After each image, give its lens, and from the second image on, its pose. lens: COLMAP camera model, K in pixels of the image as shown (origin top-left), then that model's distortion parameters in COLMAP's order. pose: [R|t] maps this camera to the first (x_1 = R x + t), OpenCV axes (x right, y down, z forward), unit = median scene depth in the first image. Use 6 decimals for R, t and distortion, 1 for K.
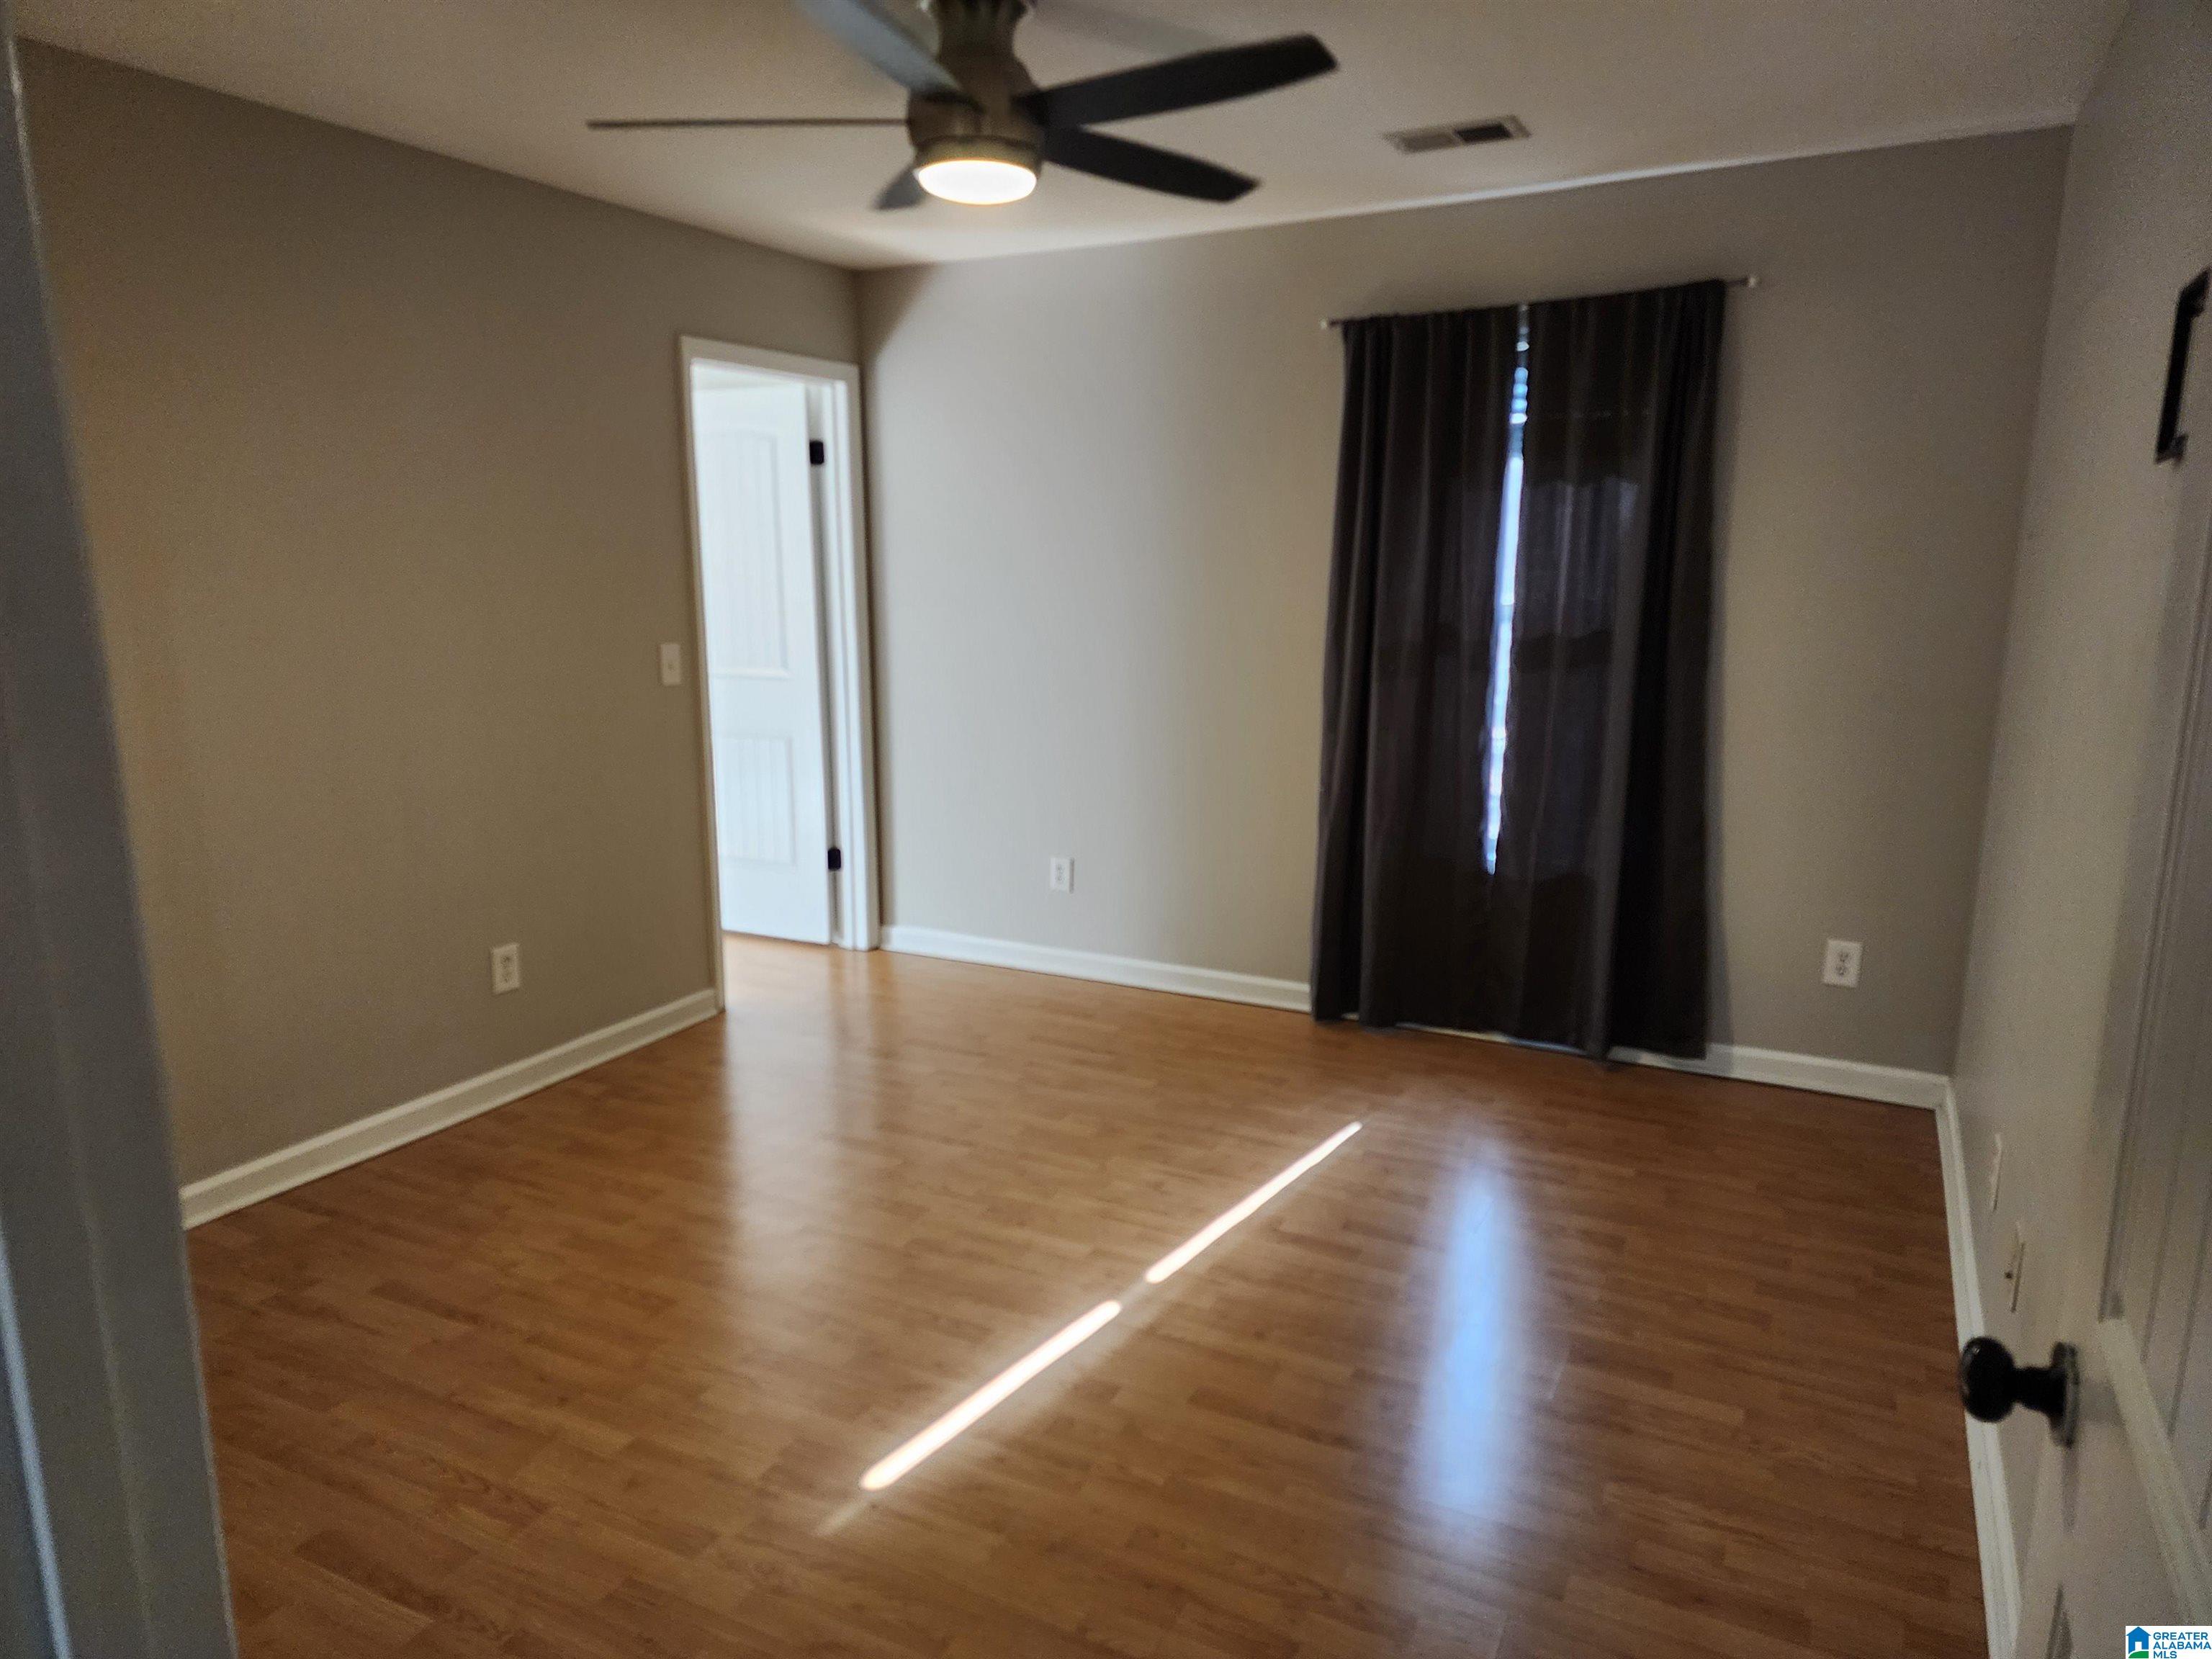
lens RADIAL K [[1469.0, 0, 1091.7], [0, 1469.0, 876.0], [0, 0, 1]] dist [0.040394, -0.000904]
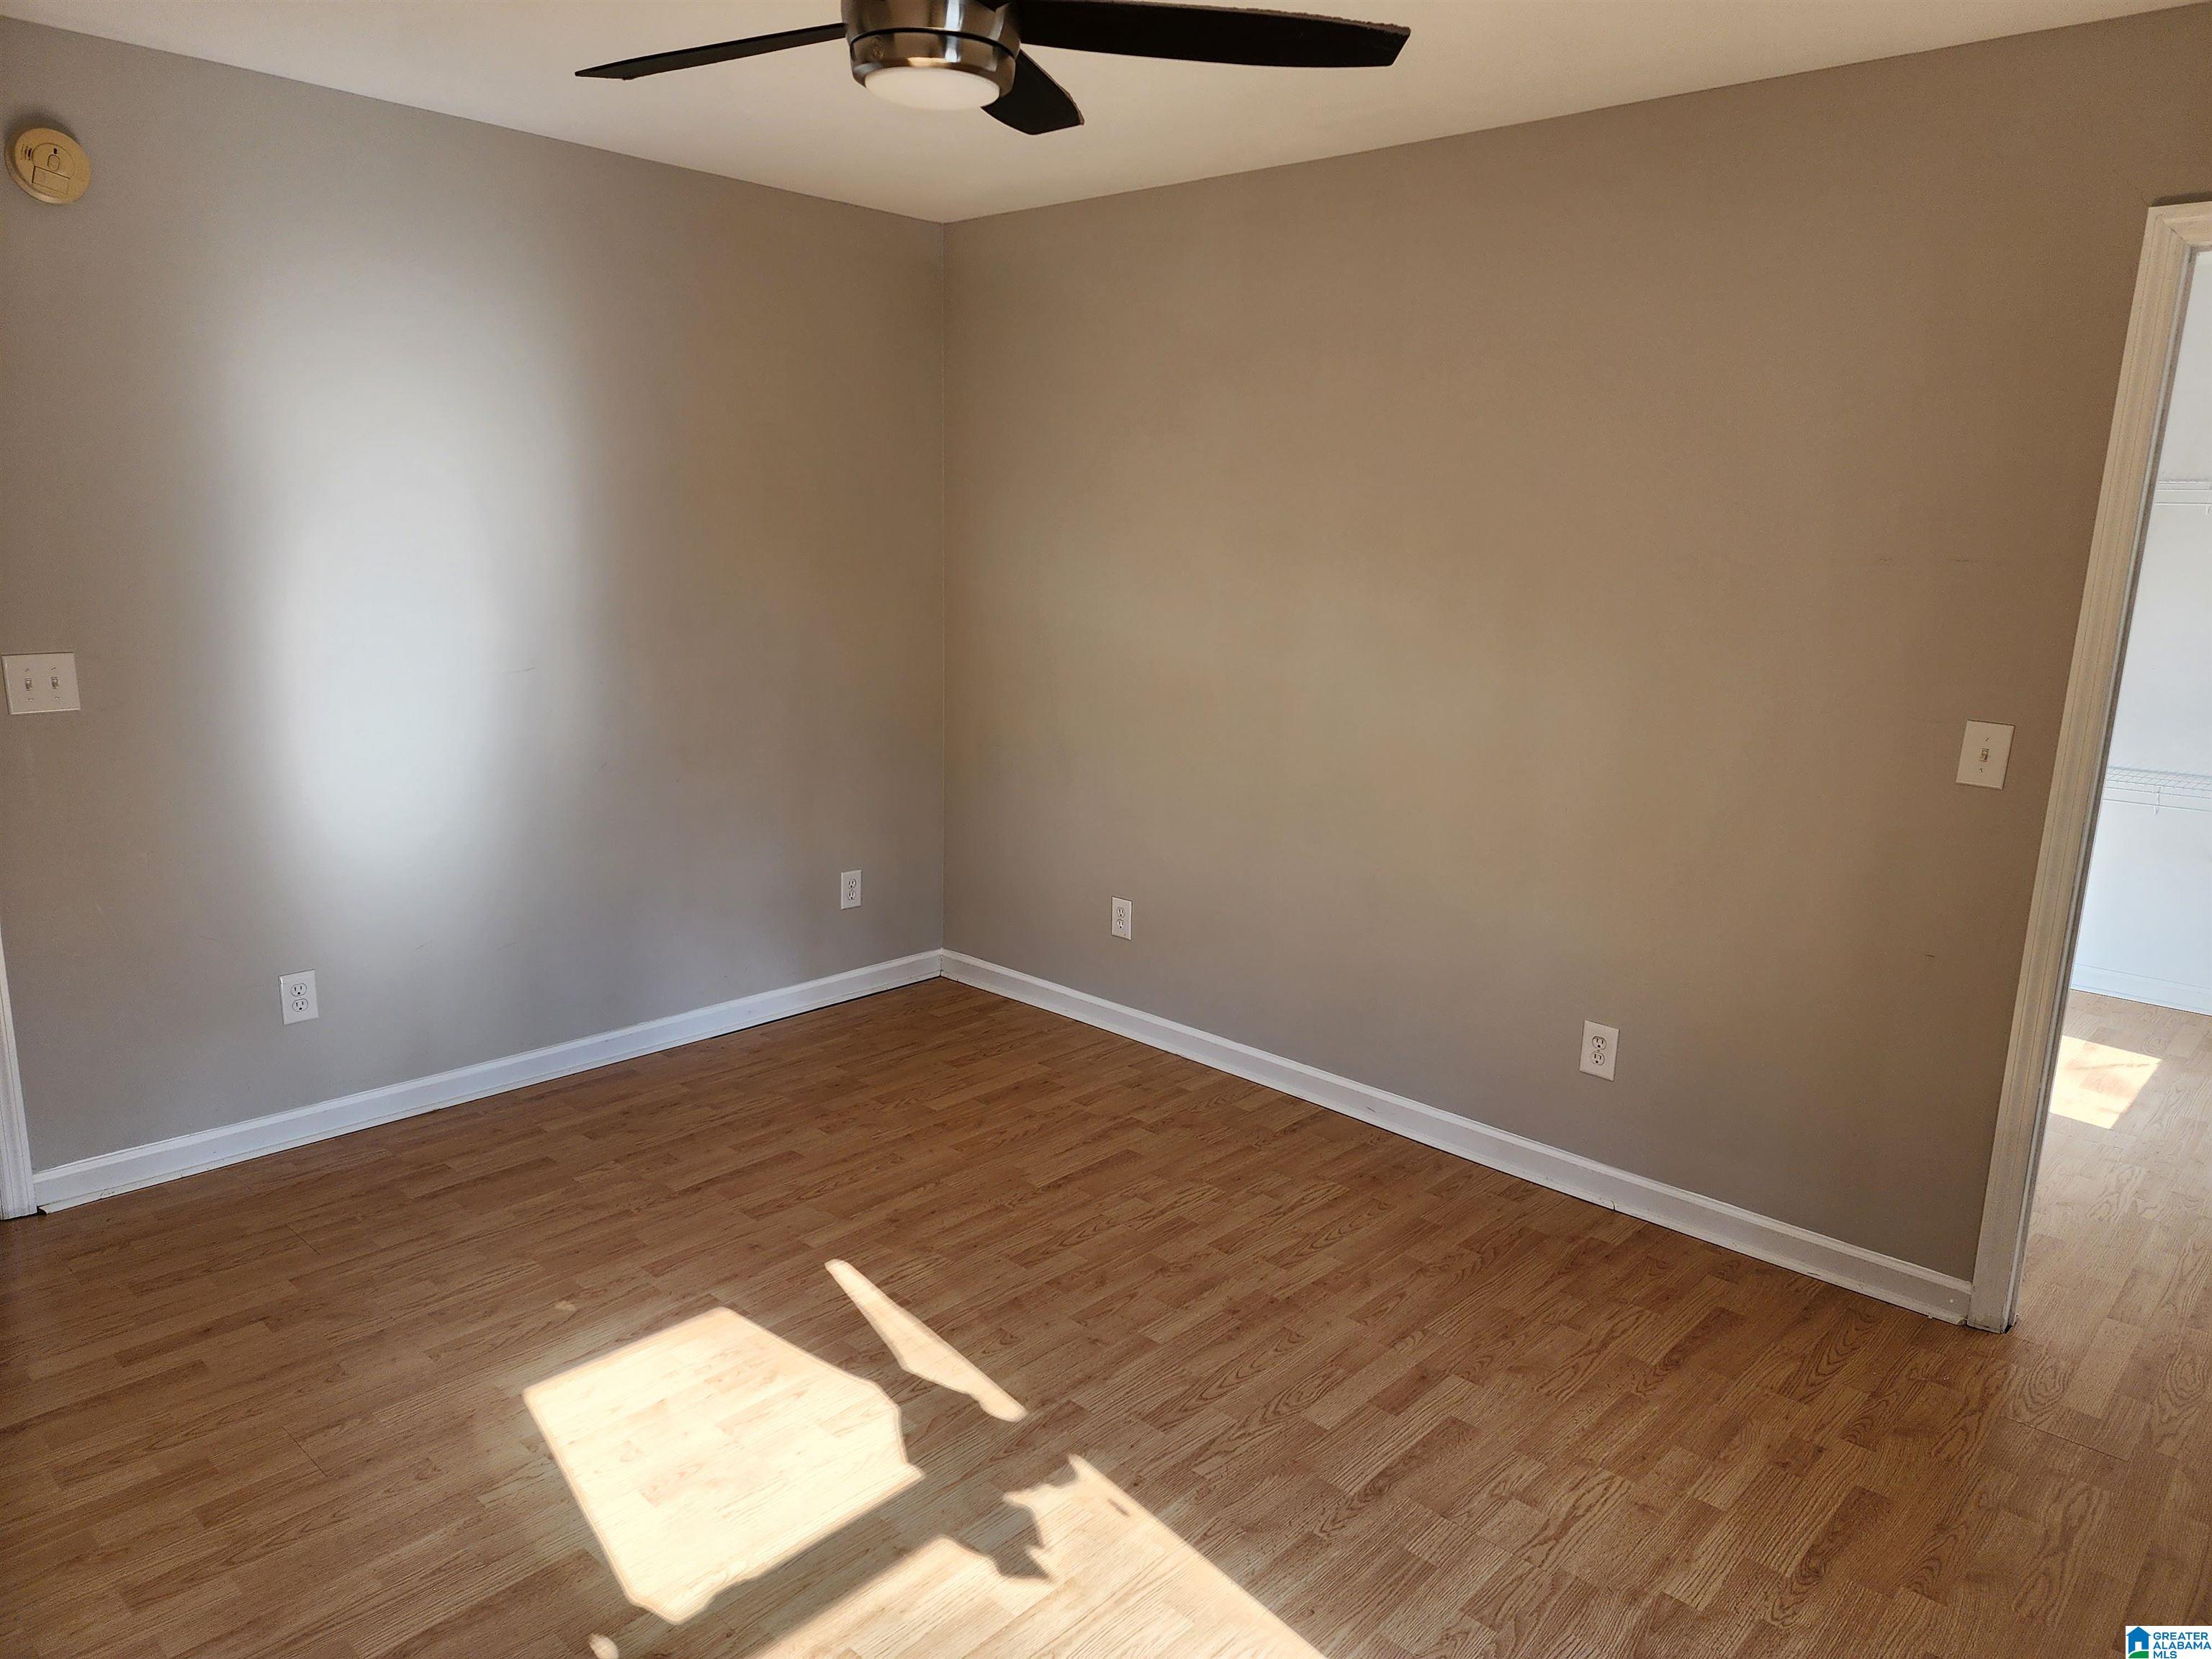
lens RADIAL K [[1469.0, 0, 1091.7], [0, 1469.0, 876.0], [0, 0, 1]] dist [0.040394, -0.000904]
pose [[-0.283171, 0.221616, -0.933113, 0.539865], [-0.233197, 0.927827, 0.291128, -0.247929], [0.930287, 0.300039, -0.211054, 1.037152]]
